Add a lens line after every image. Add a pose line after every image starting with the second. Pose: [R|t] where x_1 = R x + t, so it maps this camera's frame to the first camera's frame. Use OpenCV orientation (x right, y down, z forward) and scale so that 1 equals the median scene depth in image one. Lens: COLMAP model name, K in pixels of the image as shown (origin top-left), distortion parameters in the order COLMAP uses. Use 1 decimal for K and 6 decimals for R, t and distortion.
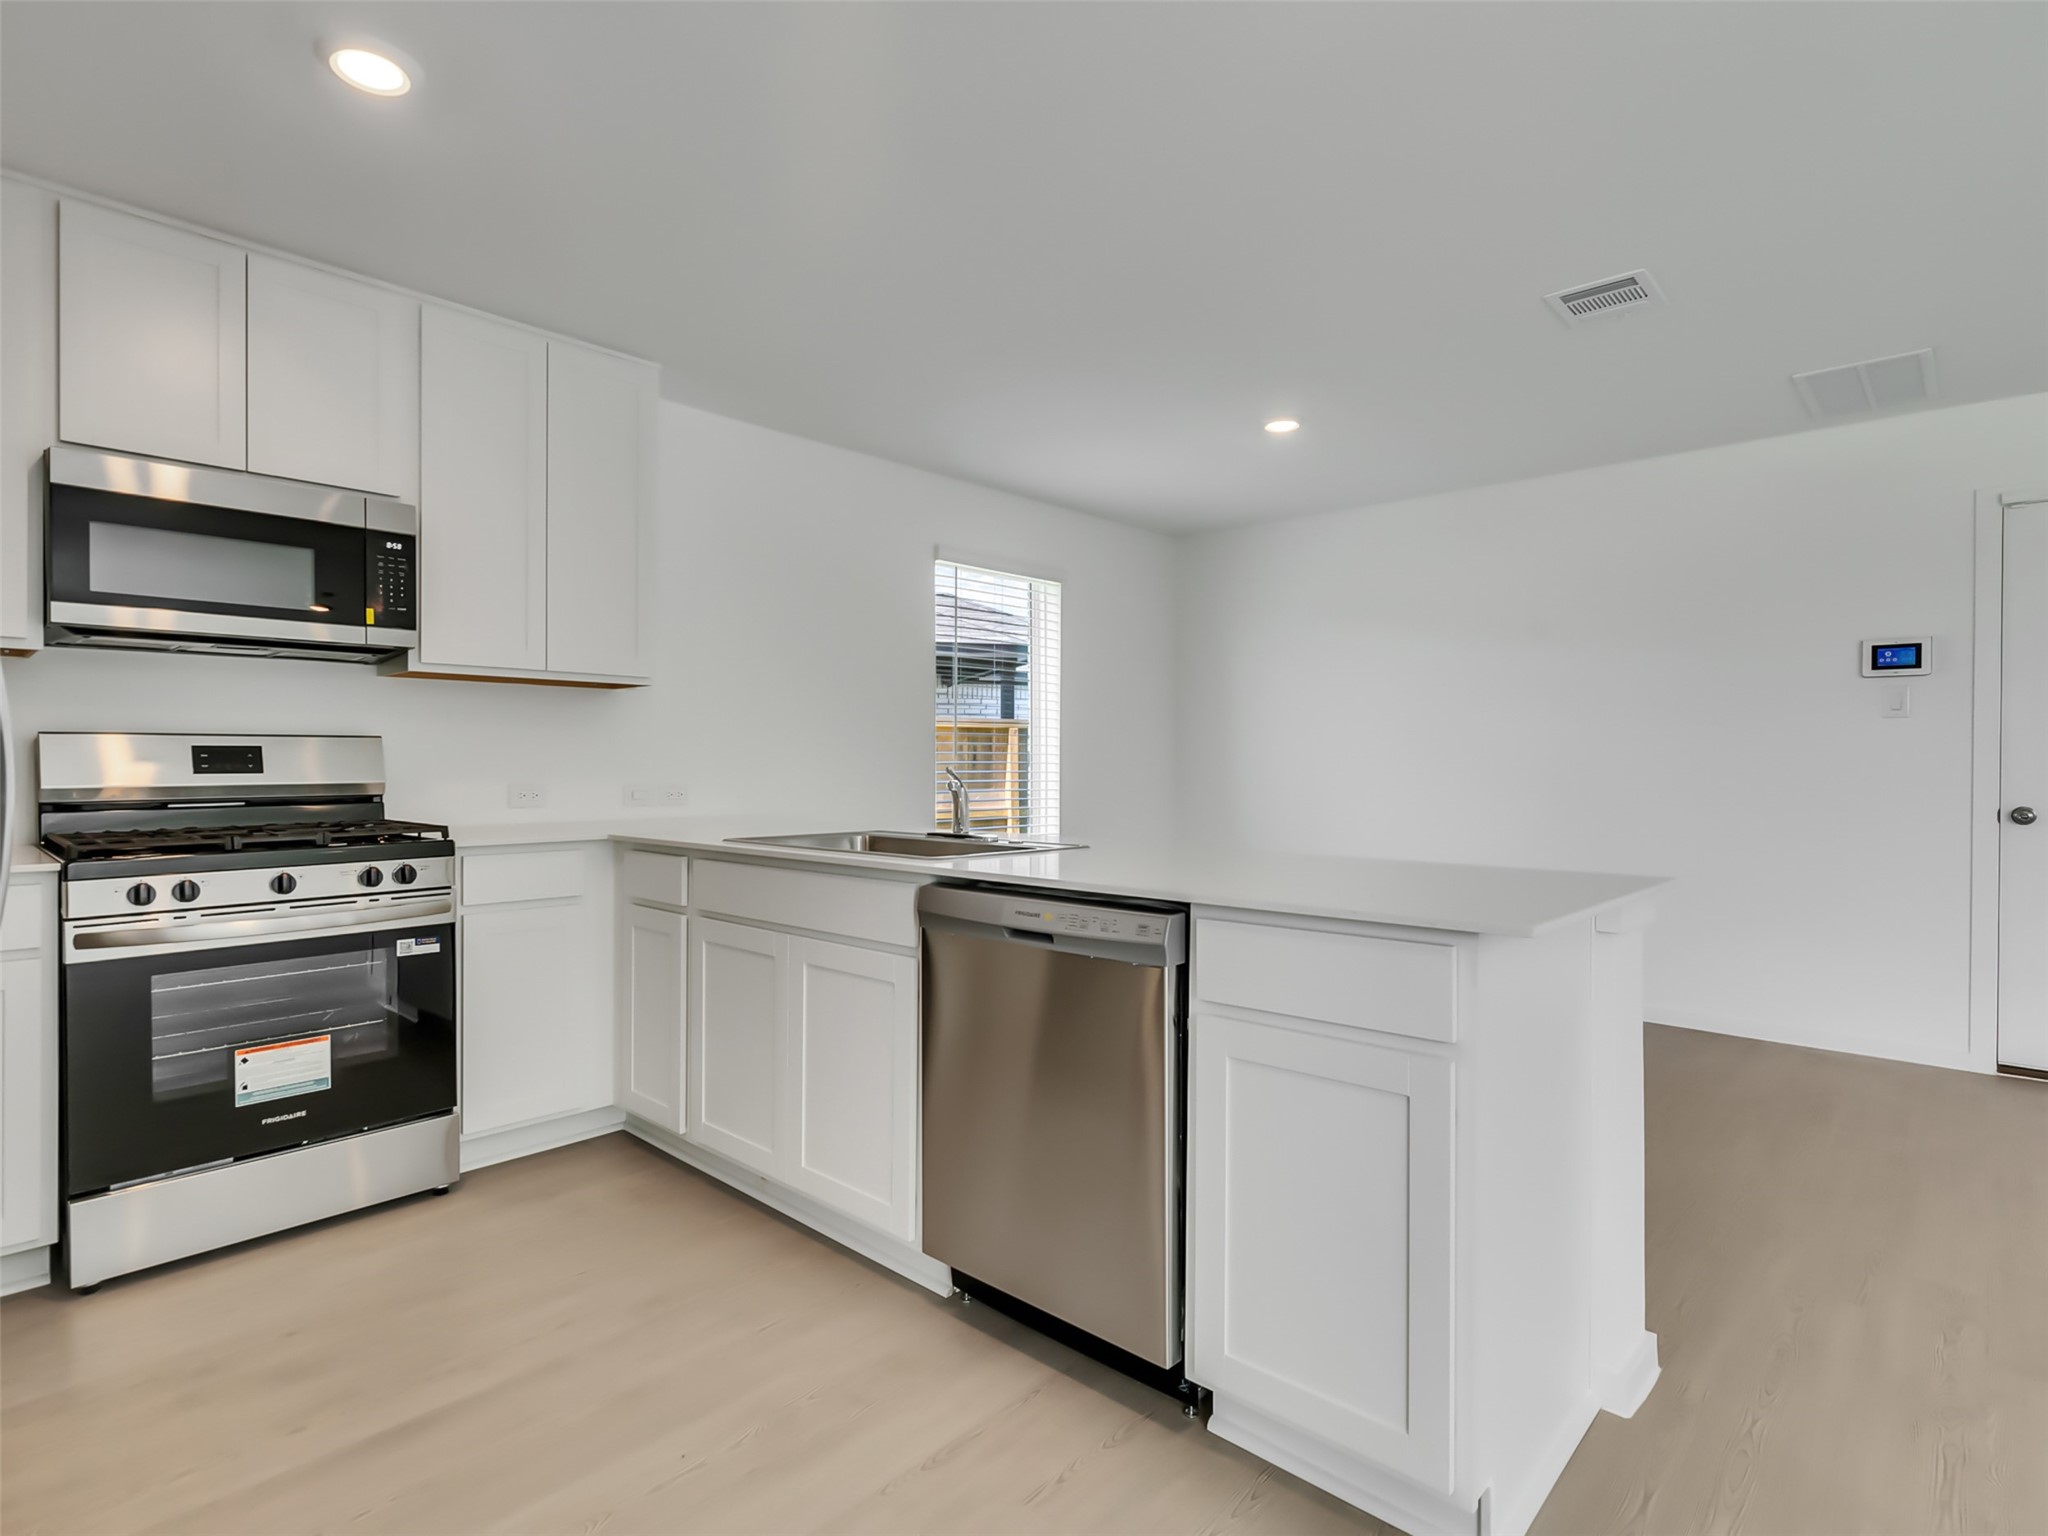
lens RADIAL K [[1048.7, 0, 1006.7], [0, 1048.7, 767.2], [0, 0, 1]] dist [-0.001580, 0.000935]
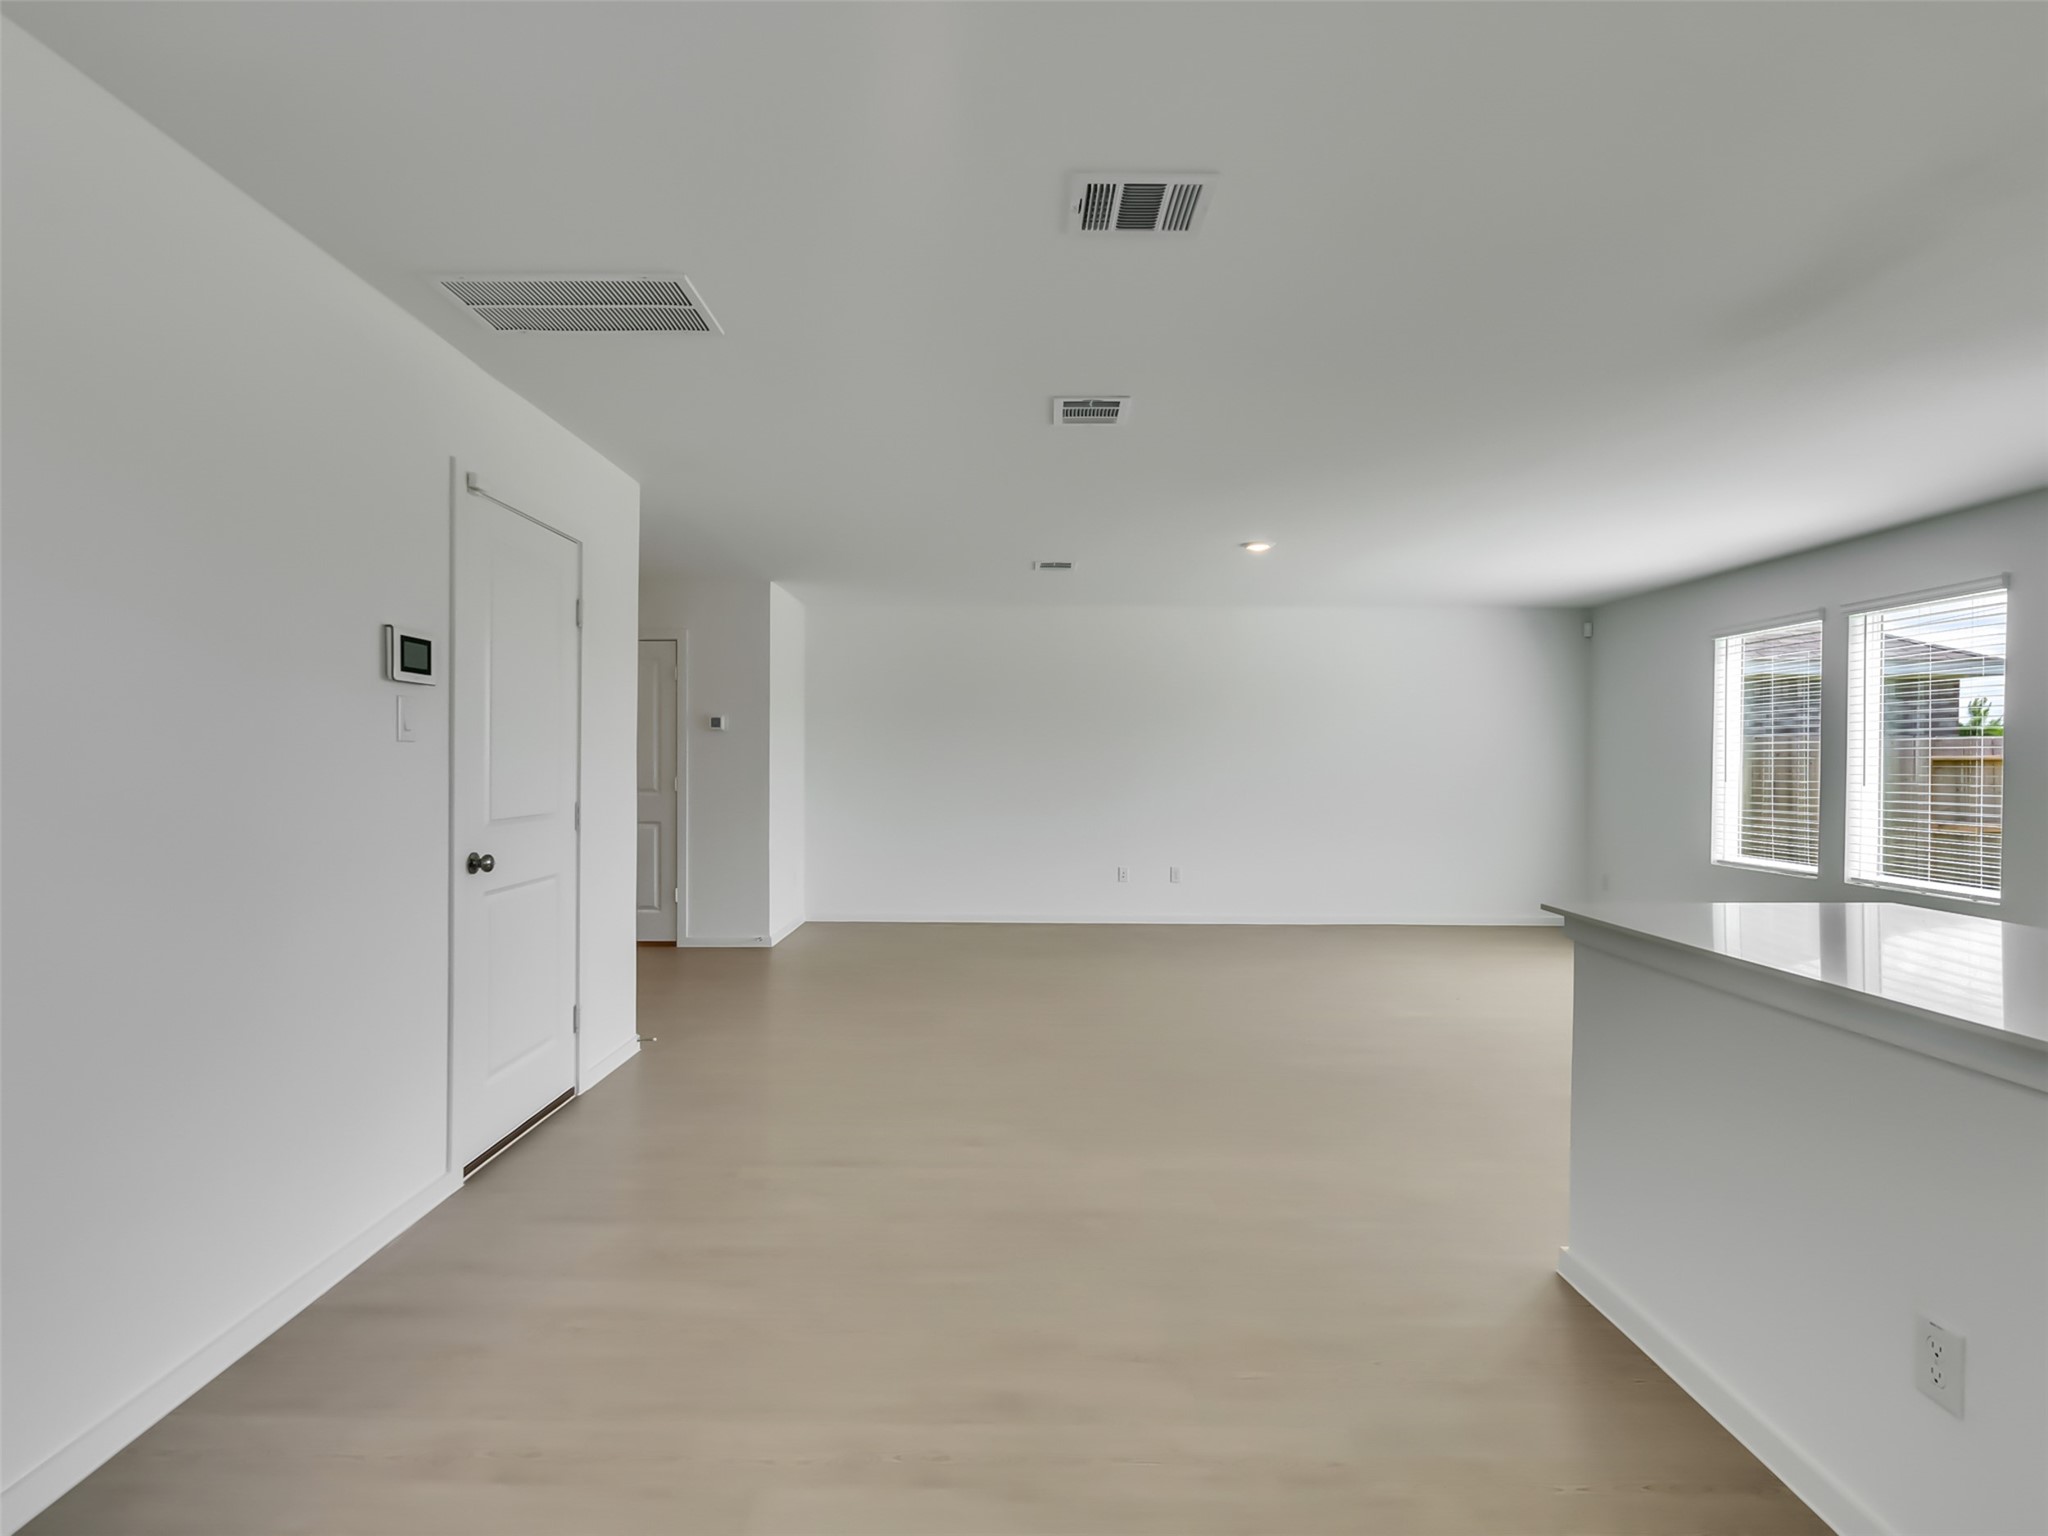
lens RADIAL K [[1049.4, 0, 1001.3], [0, 1049.4, 767.4], [0, 0, 1]] dist [-0.001480, 0.002352]
pose [[-0.680895, -0.012694, 0.732271, 0.094120], [-0.003219, 0.999892, 0.014340, -0.060565], [-0.732374, 0.007407, -0.680862, 1.760859]]
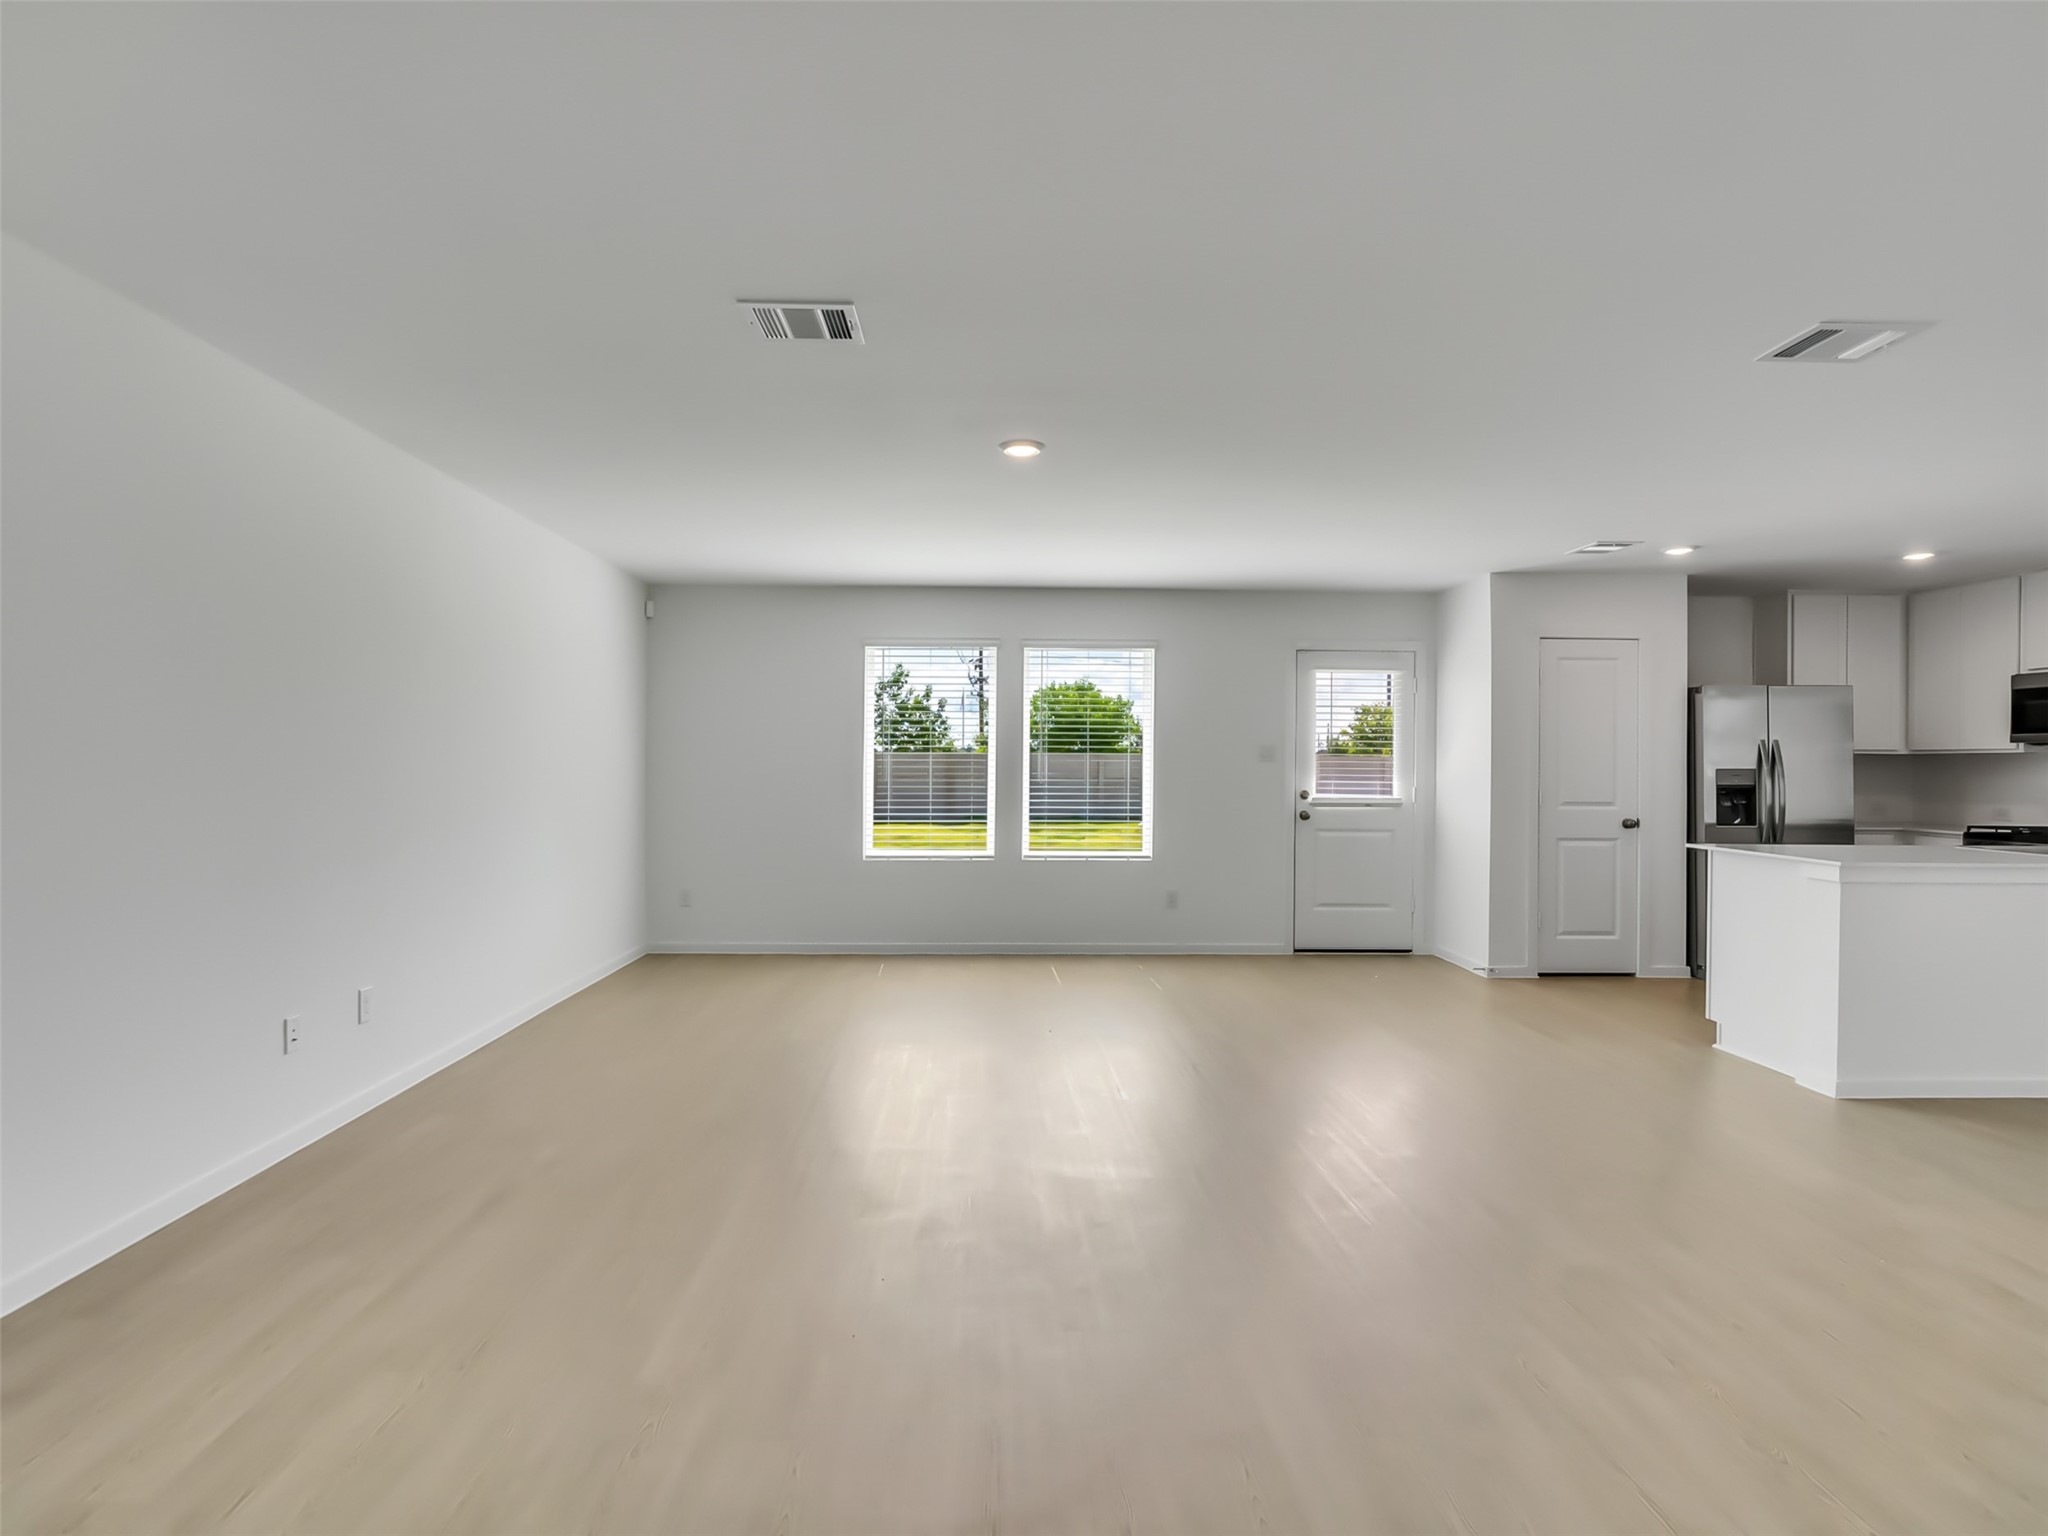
lens RADIAL K [[1049.4, 0, 1001.3], [0, 1049.4, 767.4], [0, 0, 1]] dist [-0.001480, 0.002352]
pose [[-0.711675, -0.006921, -0.702475, 2.358793], [-0.013606, 0.999900, 0.003933, -0.046586], [0.702377, 0.012356, -0.711698, 0.955202]]
